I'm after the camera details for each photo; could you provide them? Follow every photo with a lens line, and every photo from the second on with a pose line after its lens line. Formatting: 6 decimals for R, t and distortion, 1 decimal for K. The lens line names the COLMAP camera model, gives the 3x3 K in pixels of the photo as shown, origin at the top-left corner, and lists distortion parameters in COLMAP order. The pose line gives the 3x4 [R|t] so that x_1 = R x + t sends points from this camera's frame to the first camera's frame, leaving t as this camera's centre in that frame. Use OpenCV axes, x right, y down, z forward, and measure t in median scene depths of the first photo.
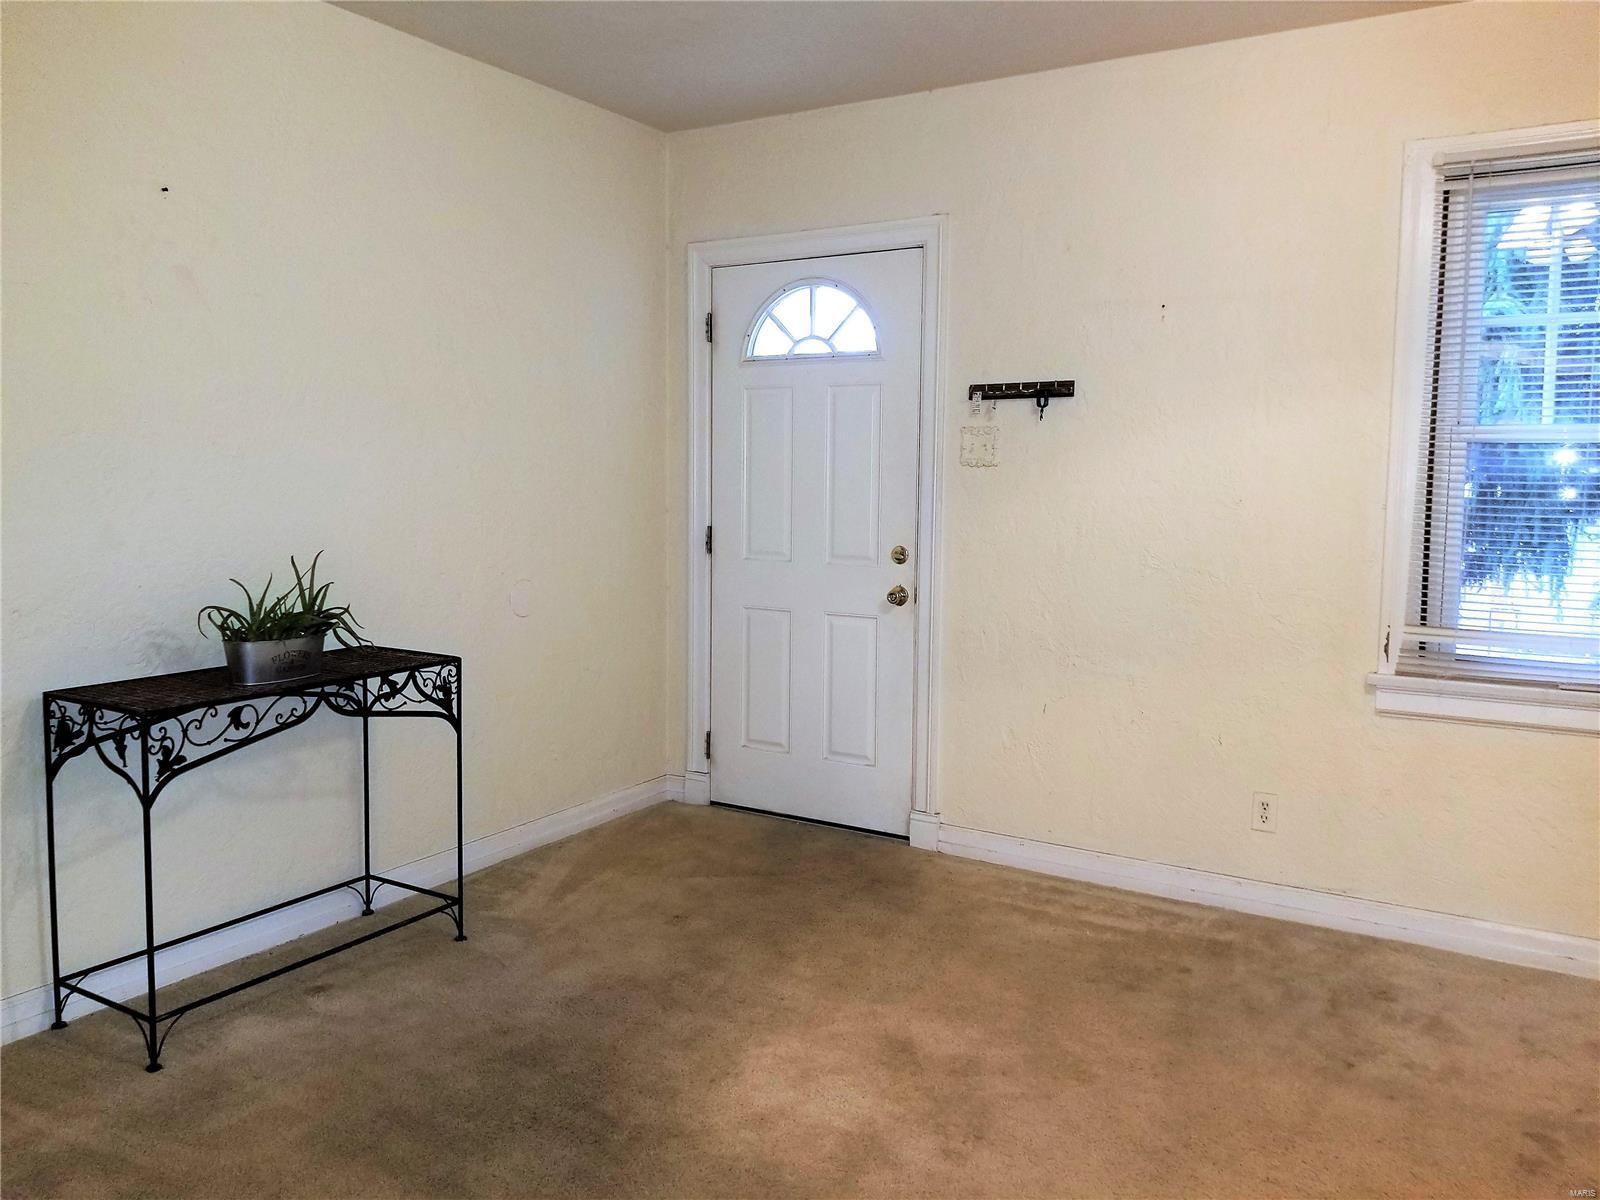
lens RADIAL K [[1249.2, 0, 797.8], [0, 1249.2, 589.1], [0, 0, 1]] dist [0.048087, -0.072882]
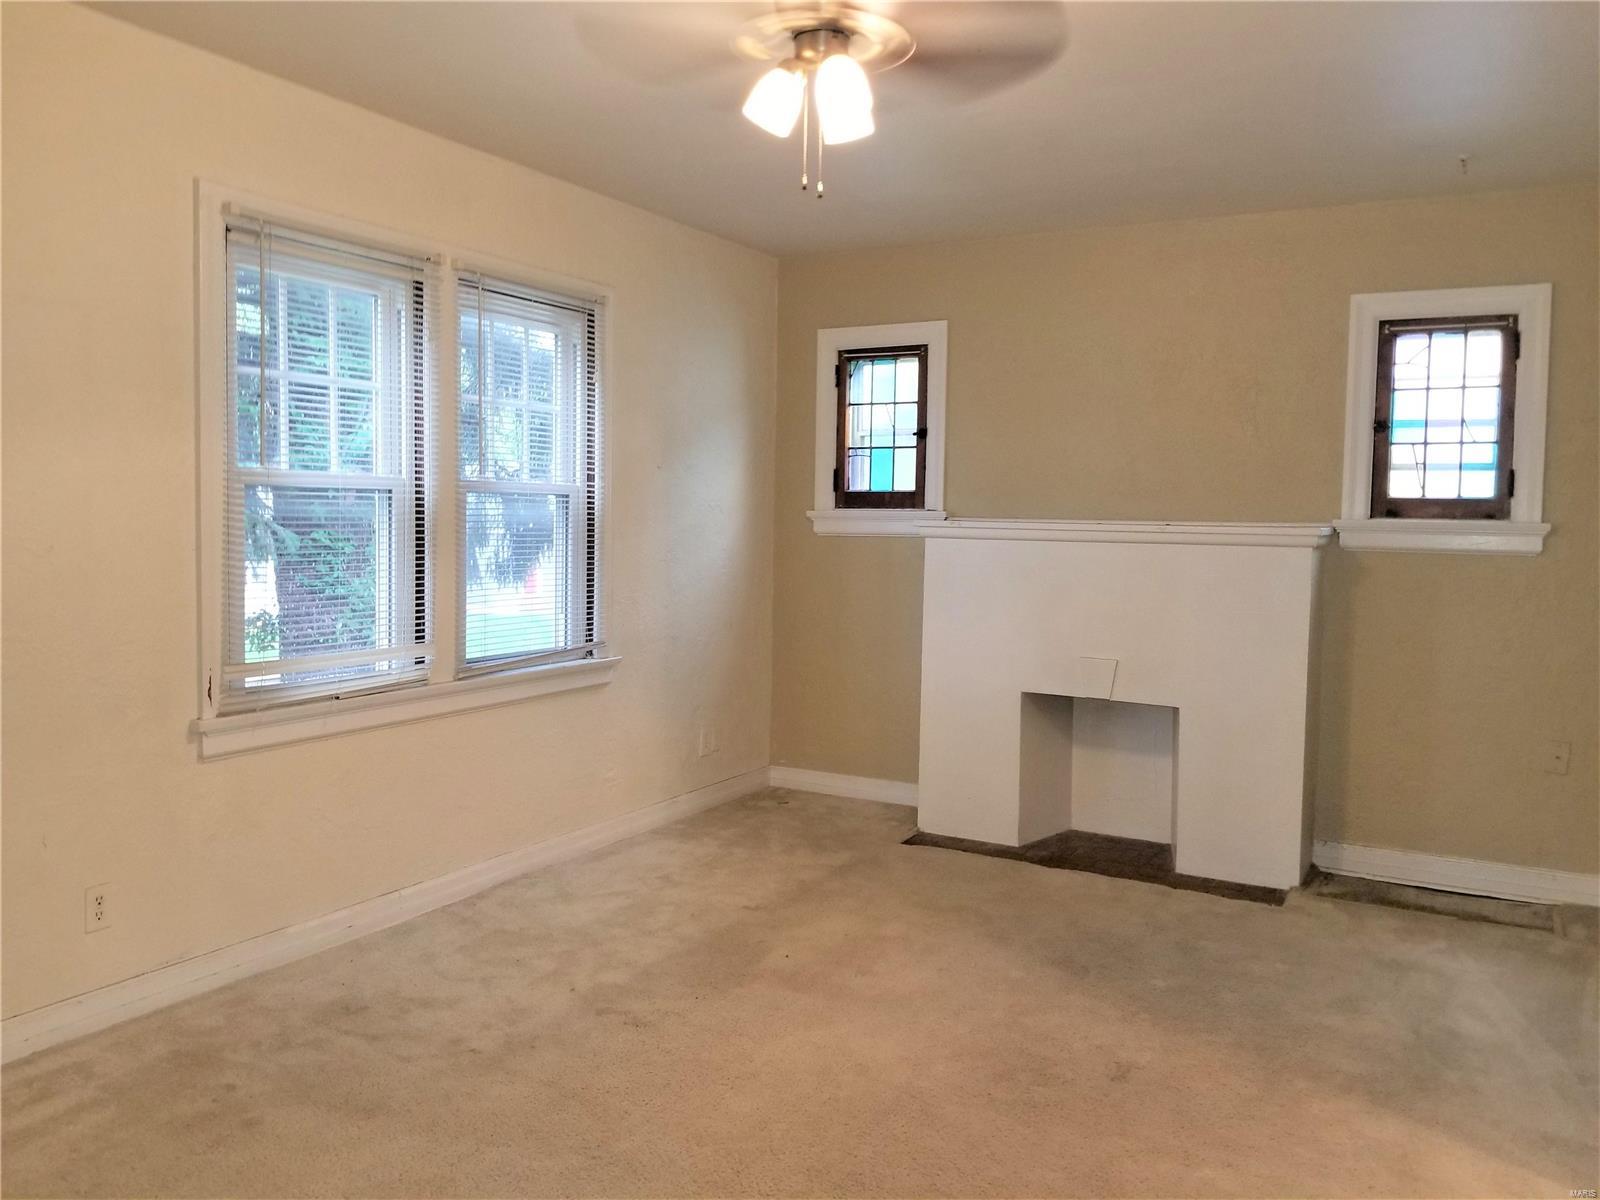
lens RADIAL K [[1249.2, 0, 762.0], [0, 1249.2, 577.9], [0, 0, 1]] dist [0.048087, -0.072882]
pose [[-0.026652, -0.064077, 0.997589, -0.556414], [0.079552, 0.994642, 0.066013, -0.077742], [-0.996474, 0.081120, -0.021412, 0.627352]]
